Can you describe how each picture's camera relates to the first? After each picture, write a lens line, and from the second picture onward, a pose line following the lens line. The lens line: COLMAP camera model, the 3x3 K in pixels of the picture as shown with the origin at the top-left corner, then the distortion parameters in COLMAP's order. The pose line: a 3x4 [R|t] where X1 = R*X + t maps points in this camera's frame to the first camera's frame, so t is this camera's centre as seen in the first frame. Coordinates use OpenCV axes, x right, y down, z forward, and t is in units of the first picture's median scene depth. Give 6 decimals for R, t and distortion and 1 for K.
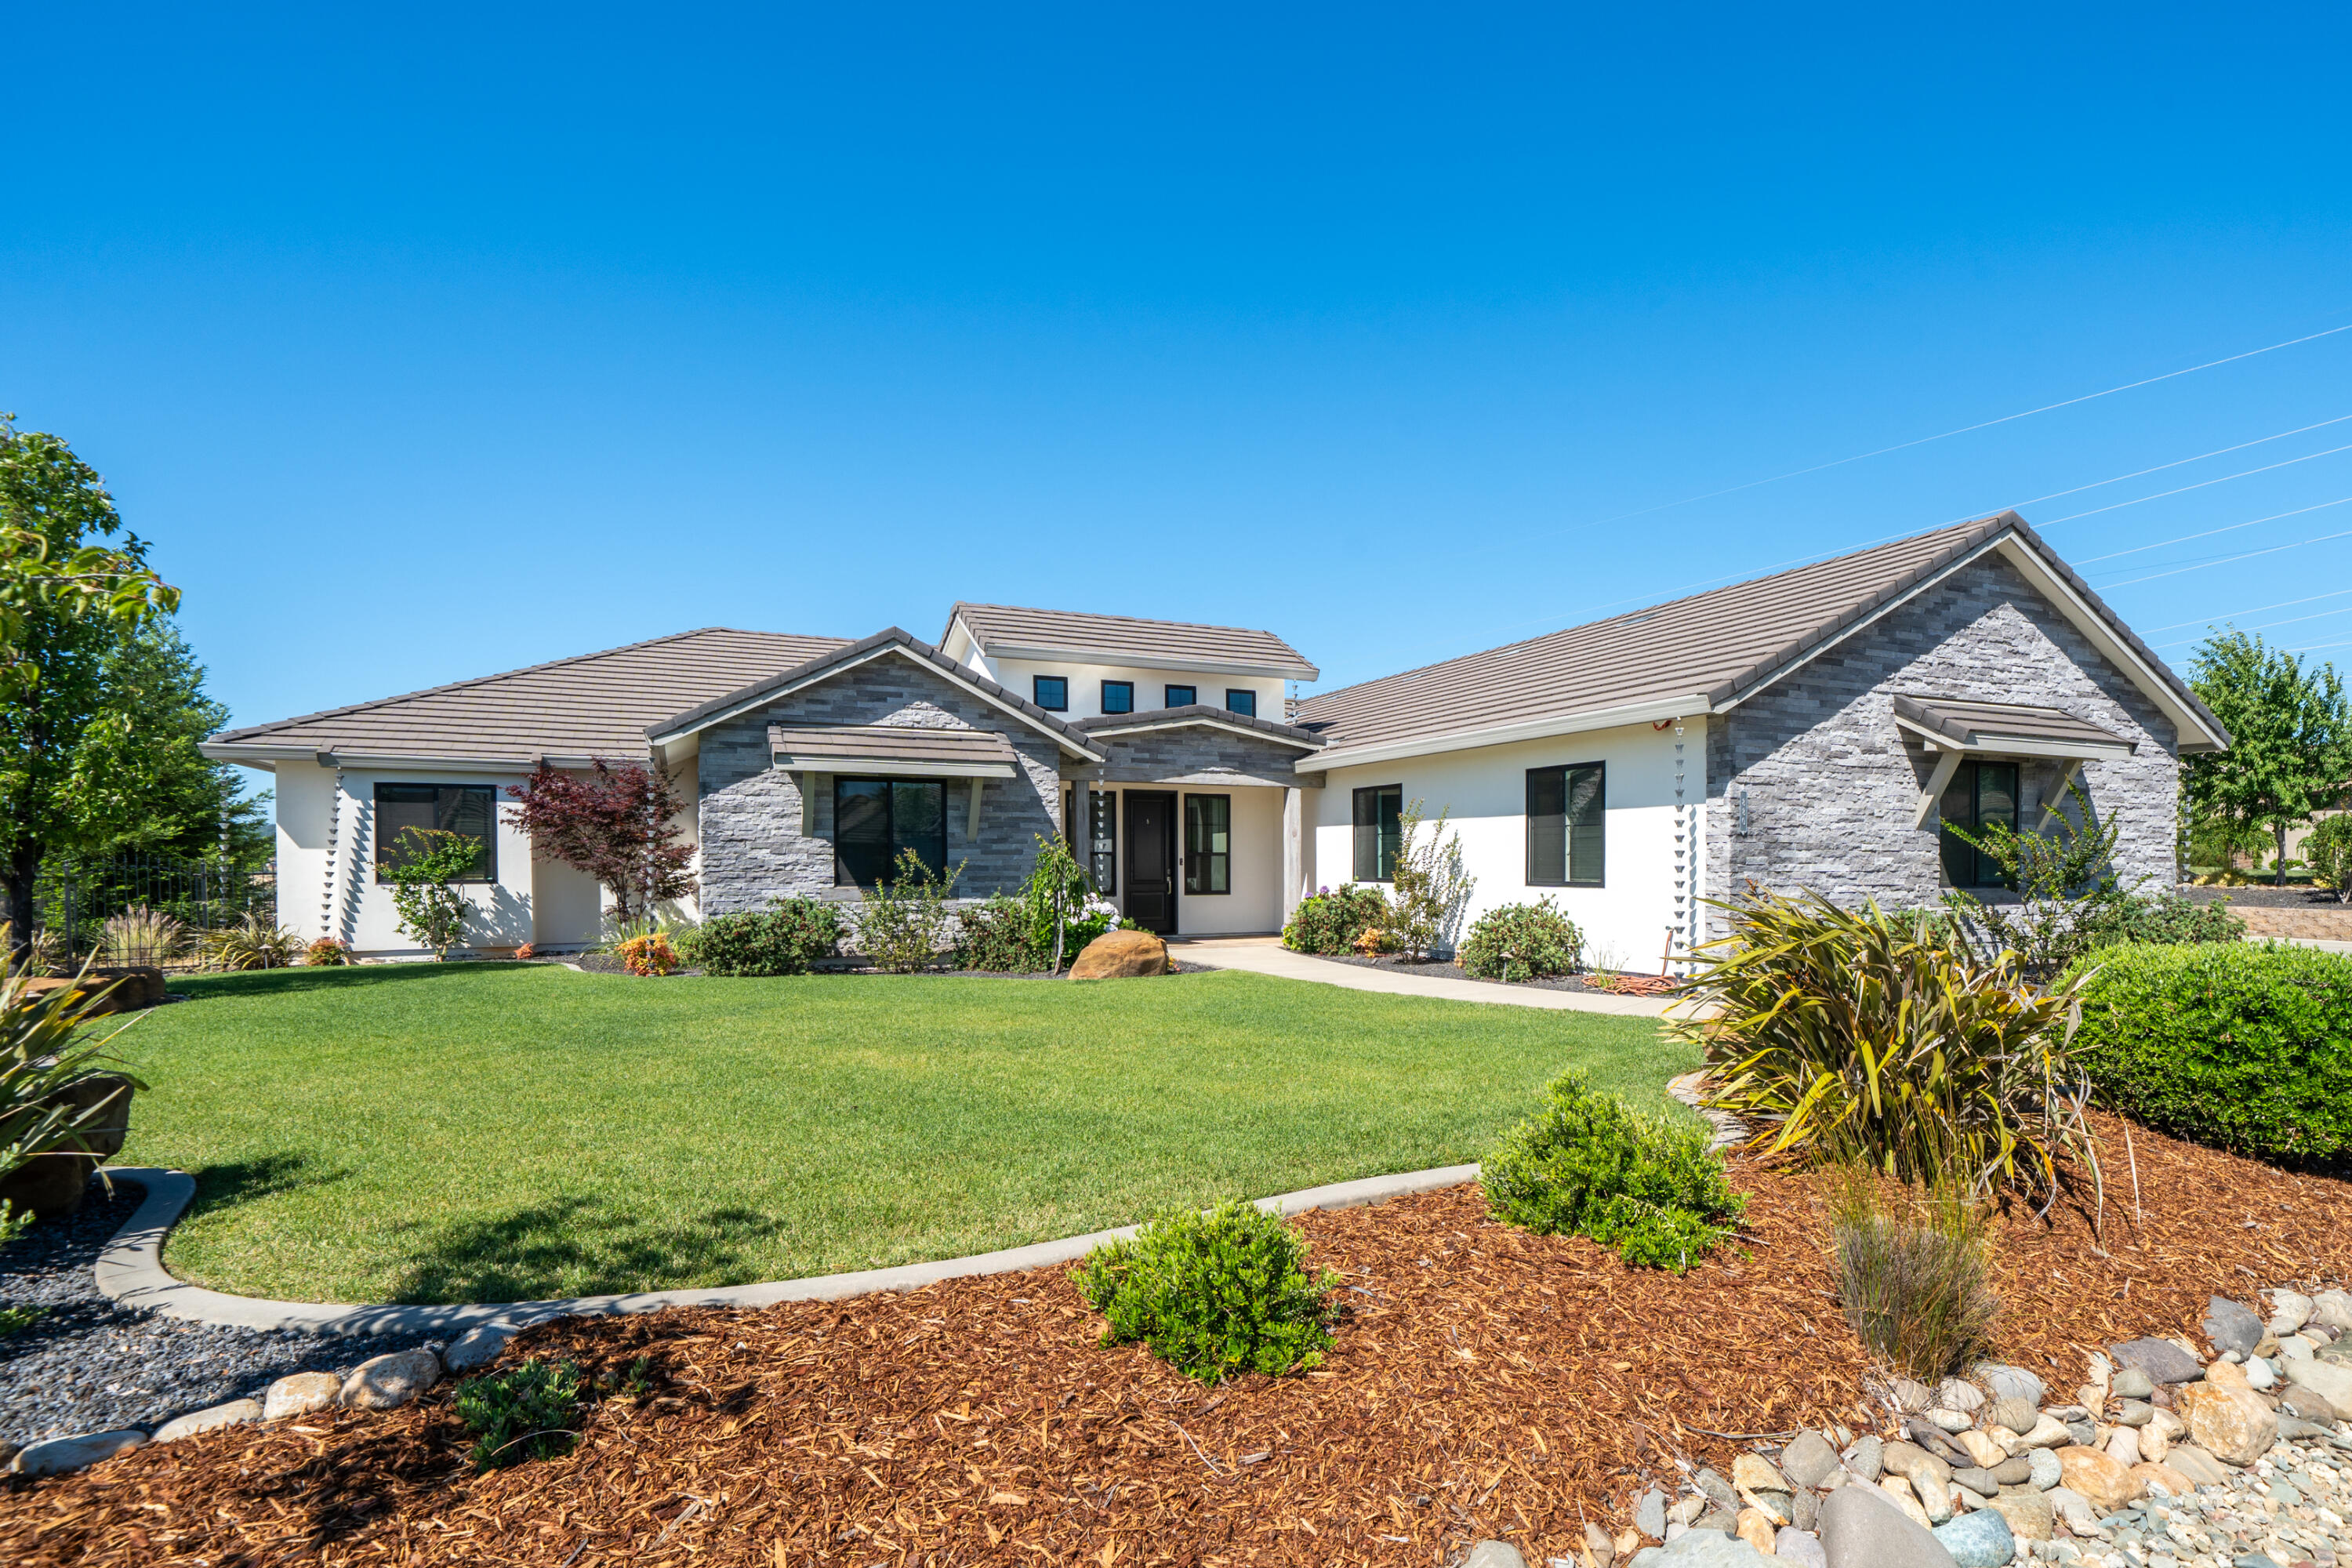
lens RADIAL K [[1100.2, 0, 1226.2], [0, 1100.2, 867.4], [0, 0, 1]] dist [0.001896, 0.000112]
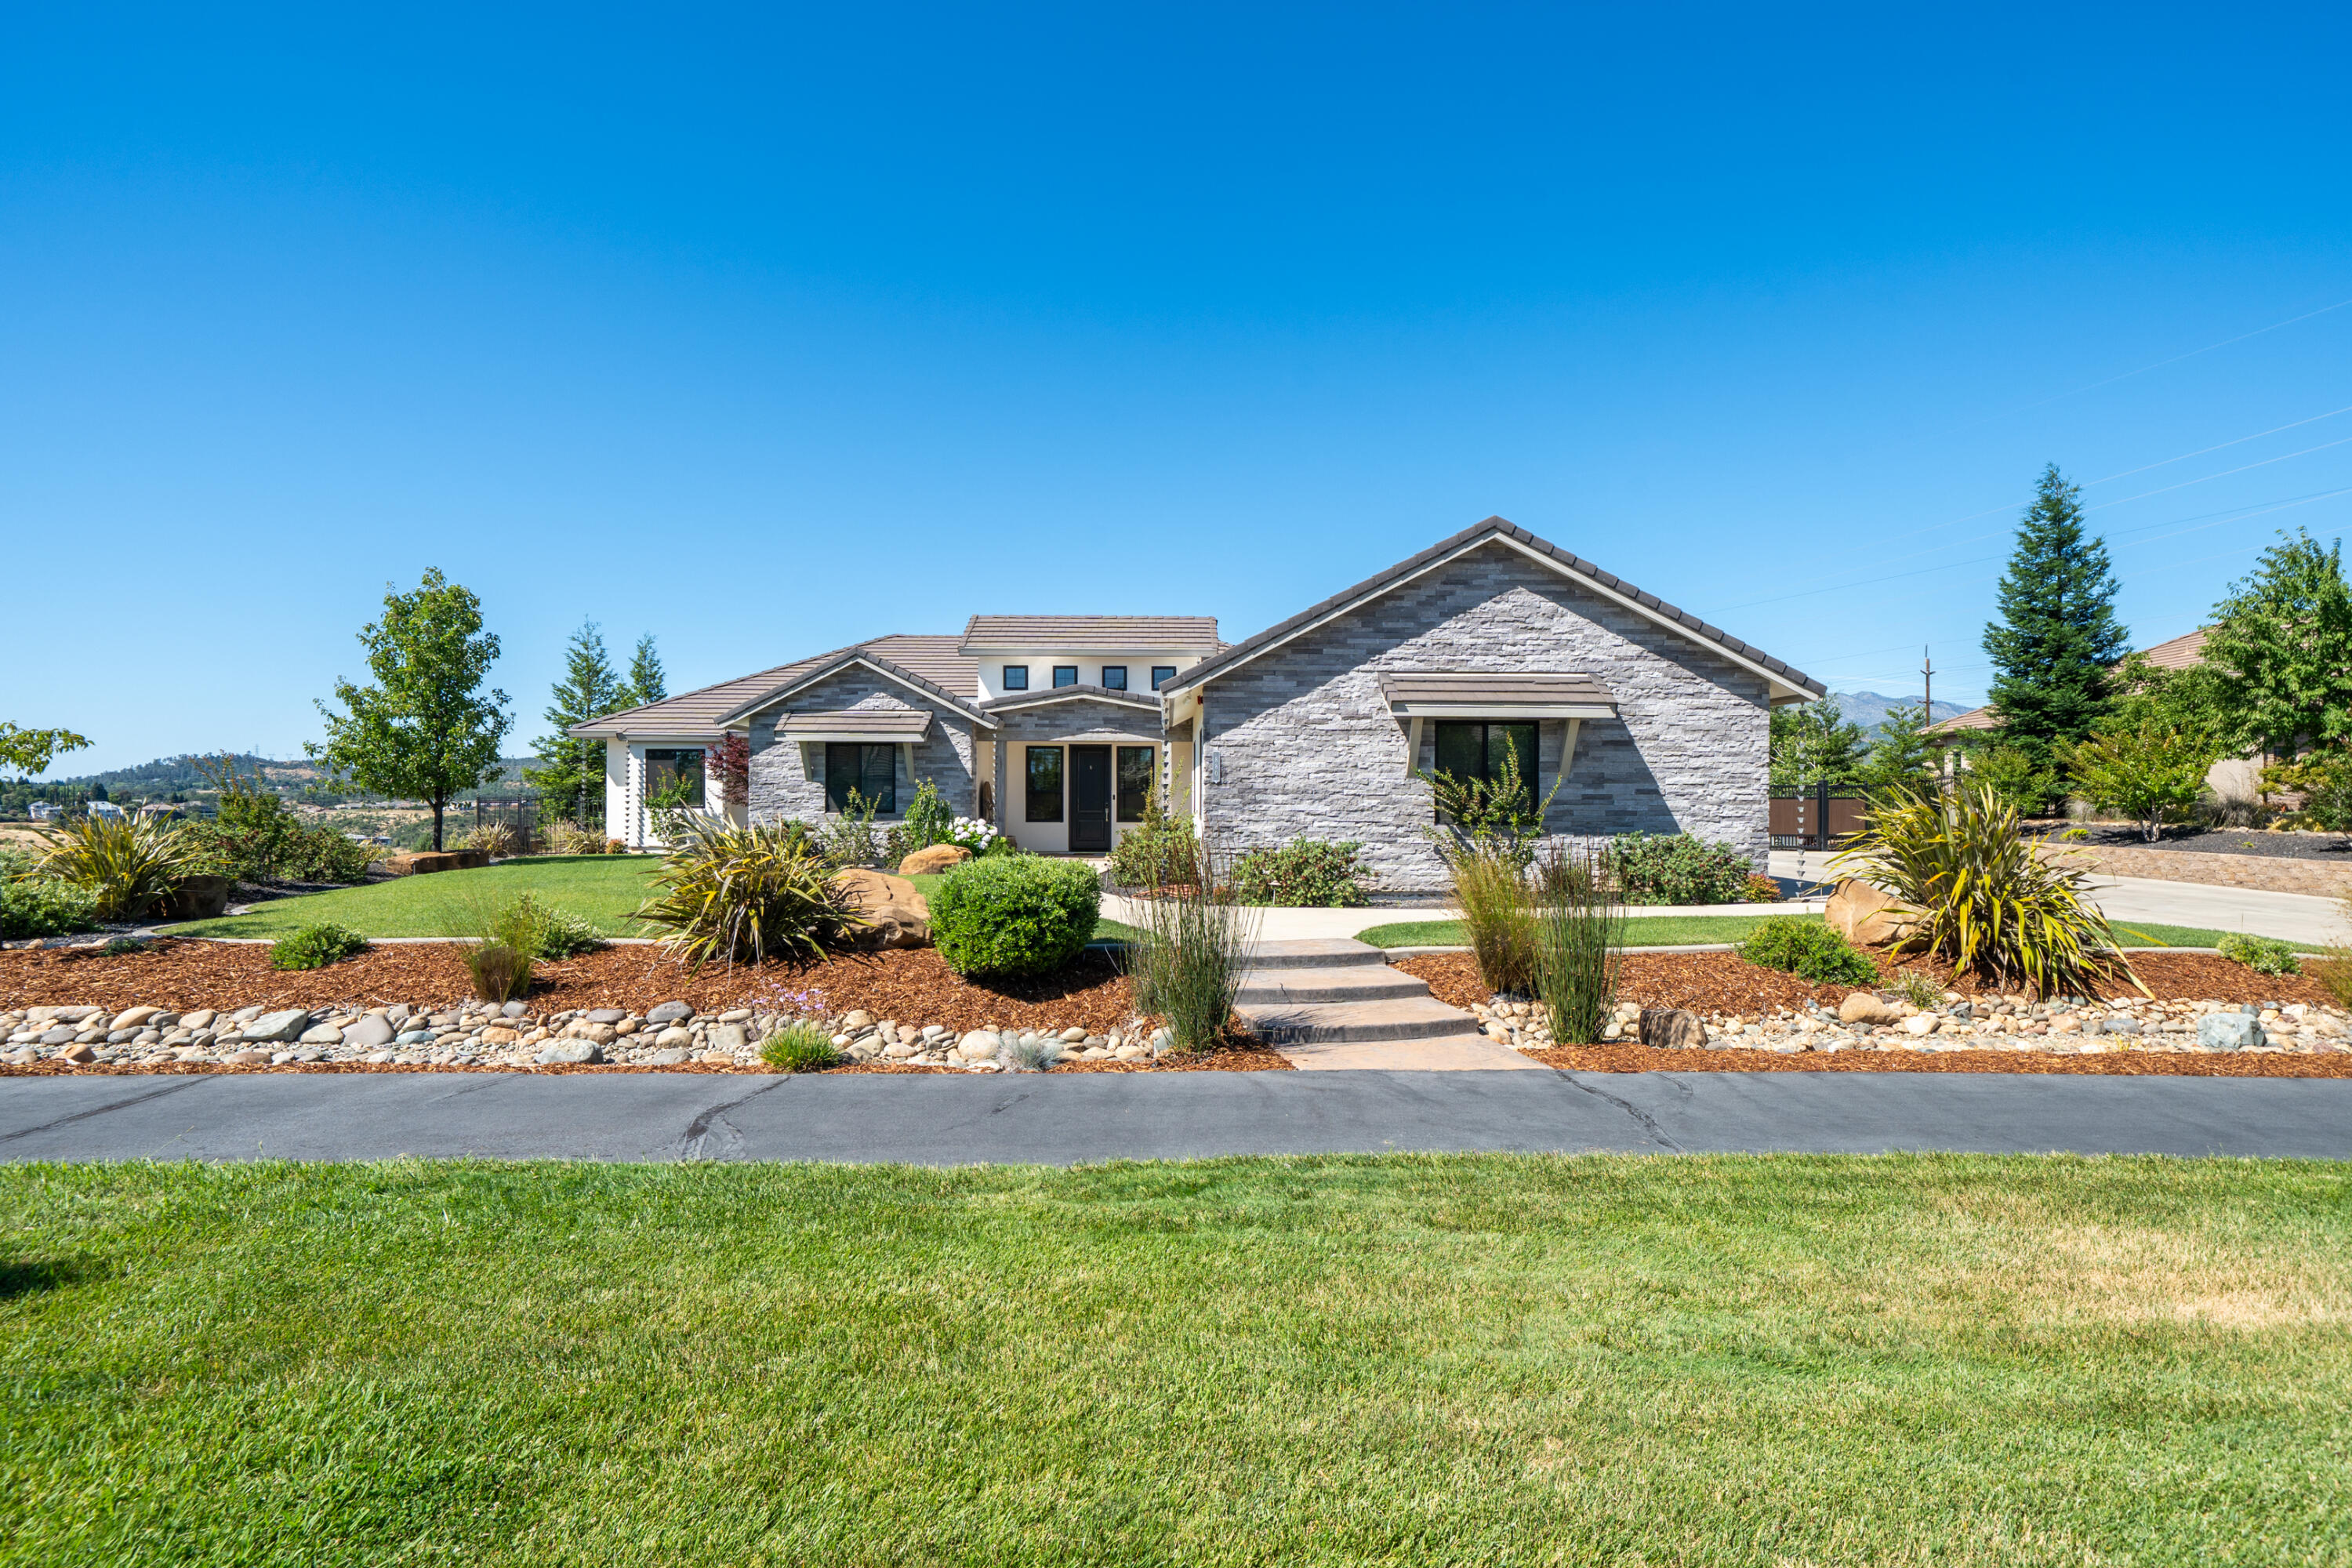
lens RADIAL K [[1016.5, 0, 1187.6], [0, 1016.5, 782.5], [0, 0, 1]] dist [0.000864, -0.000045]
pose [[0.918548, 0.000013, -0.395310, 0.702846], [-0.005254, 0.999912, -0.012175, -0.011168], [0.395275, 0.013260, 0.918467, -0.134991]]
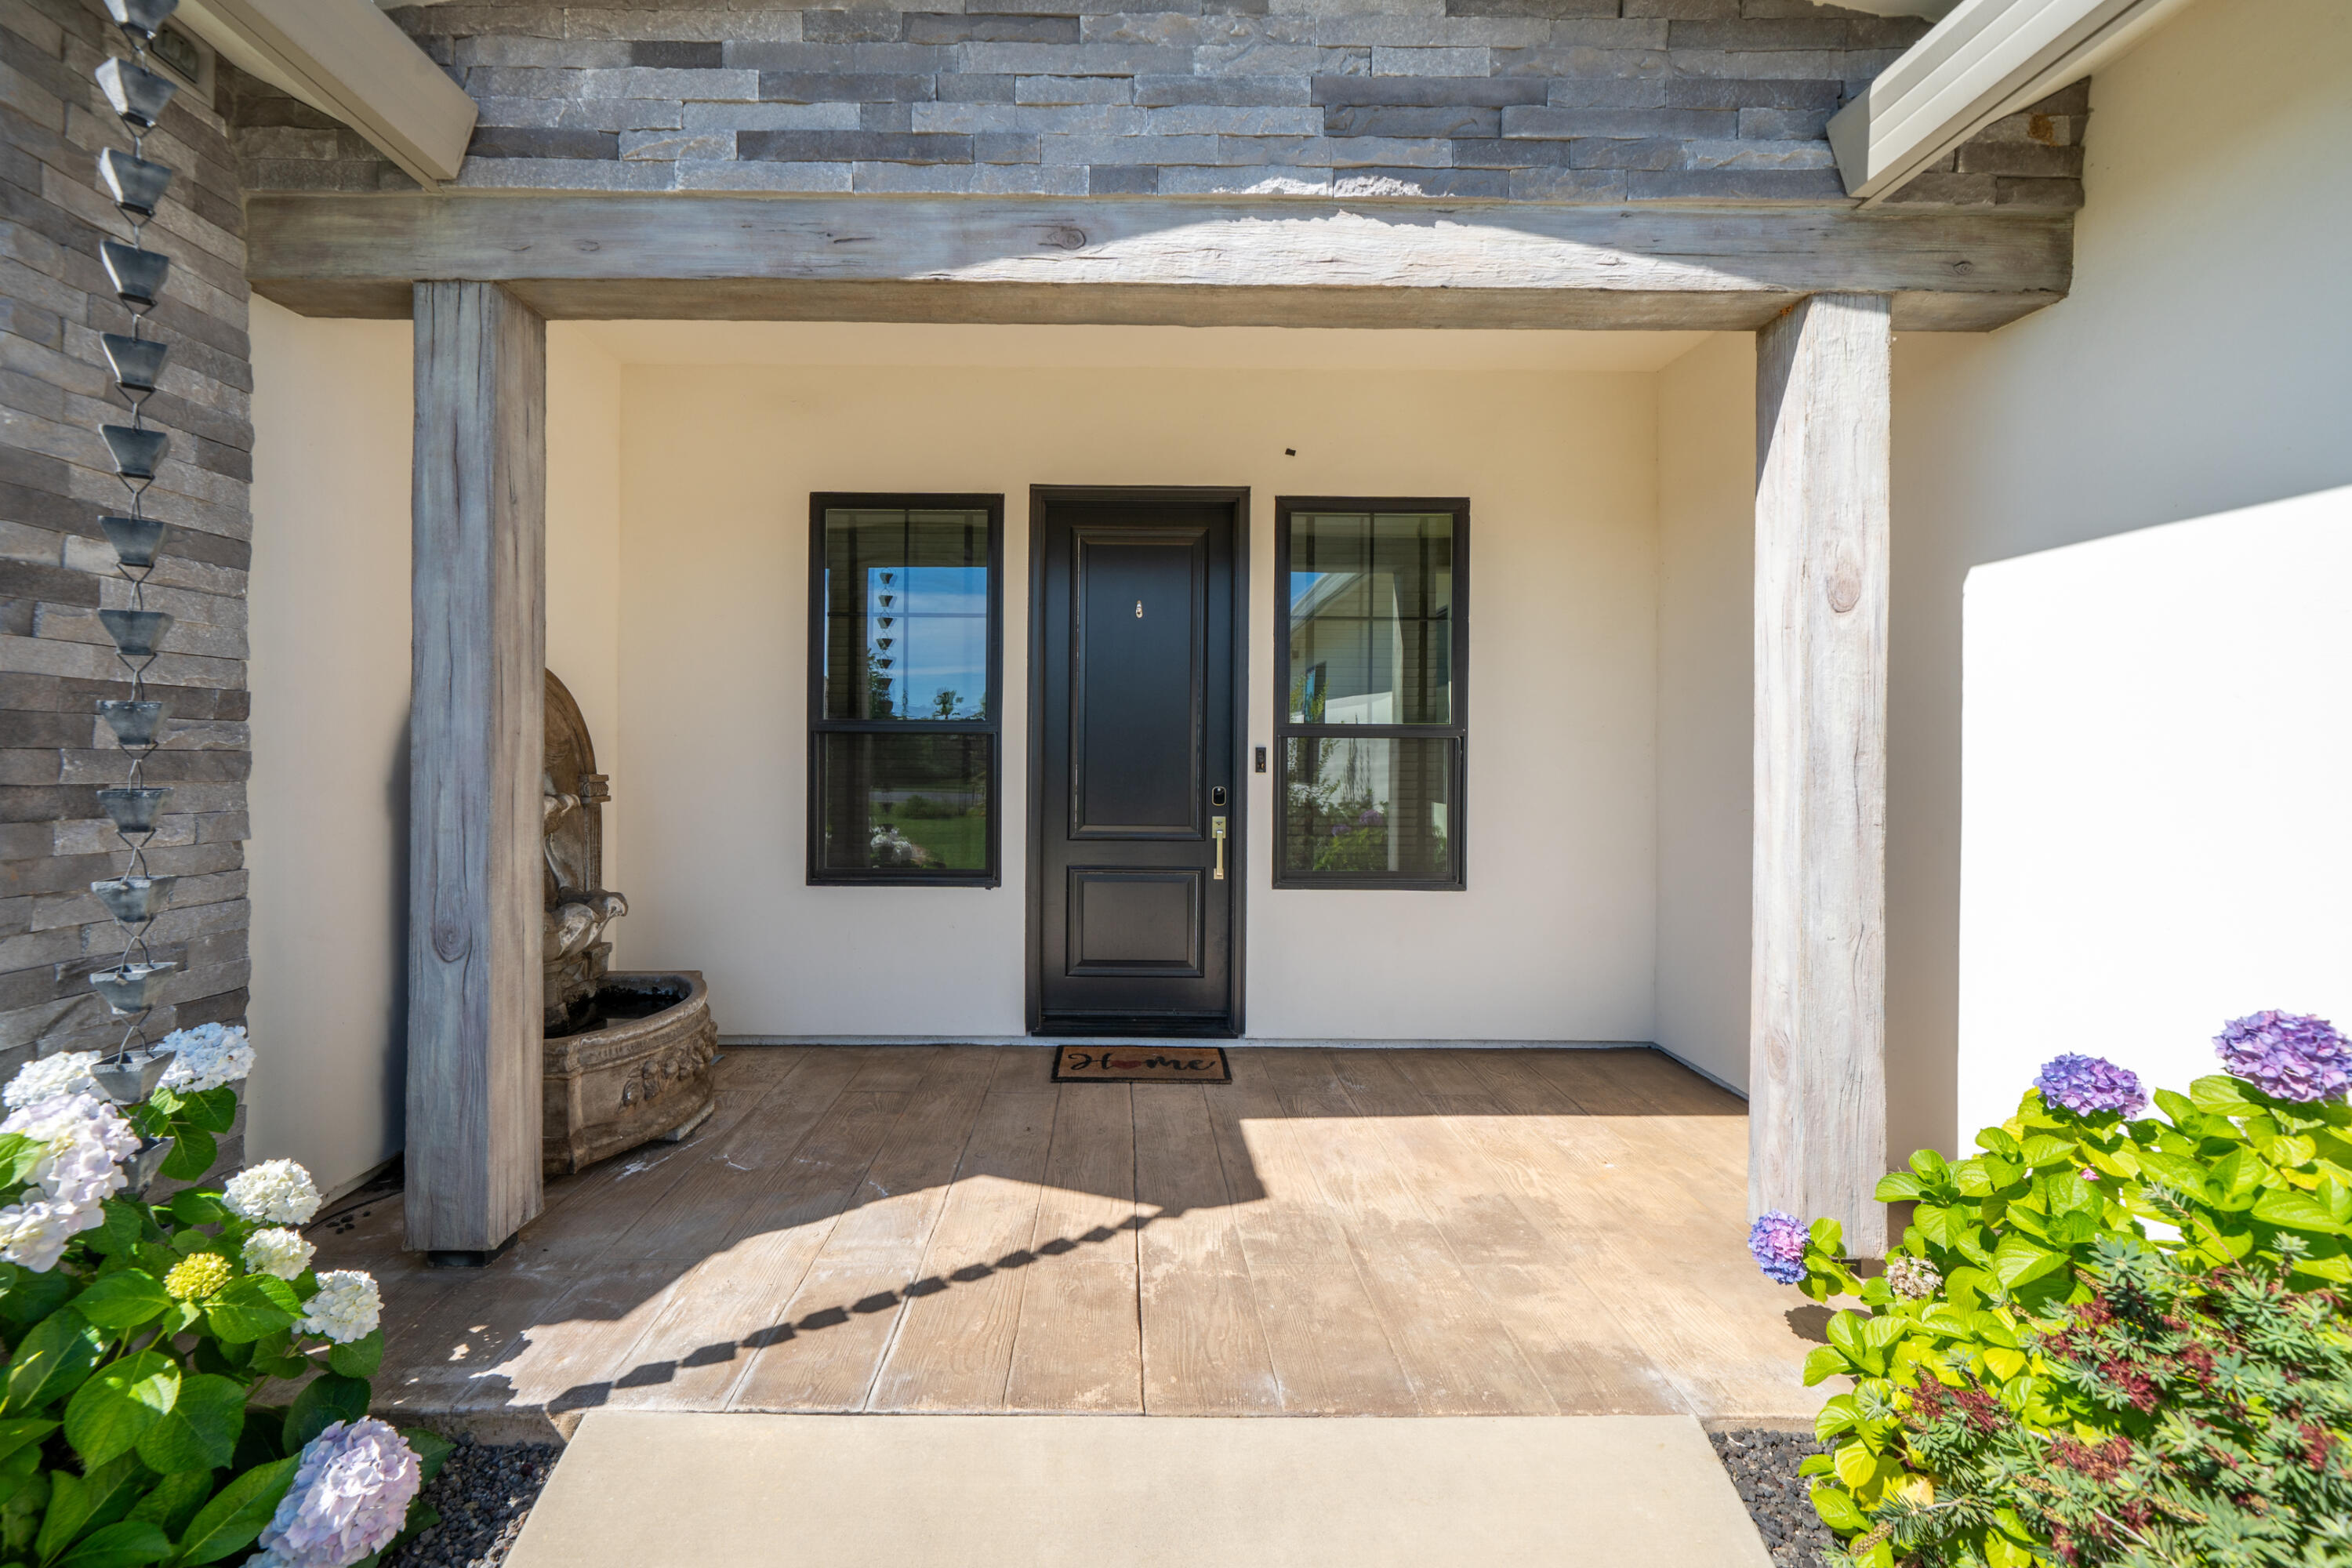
lens RADIAL K [[1008.6, 0, 1151.4], [0, 1008.6, 790.6], [0, 0, 1]] dist [-0.000966, -0.000387]
pose [[0.920899, 0.022805, -0.389134, 0.036549], [-0.009635, 0.999314, 0.035763, -0.007861], [0.389683, -0.029185, 0.920487, 1.021159]]
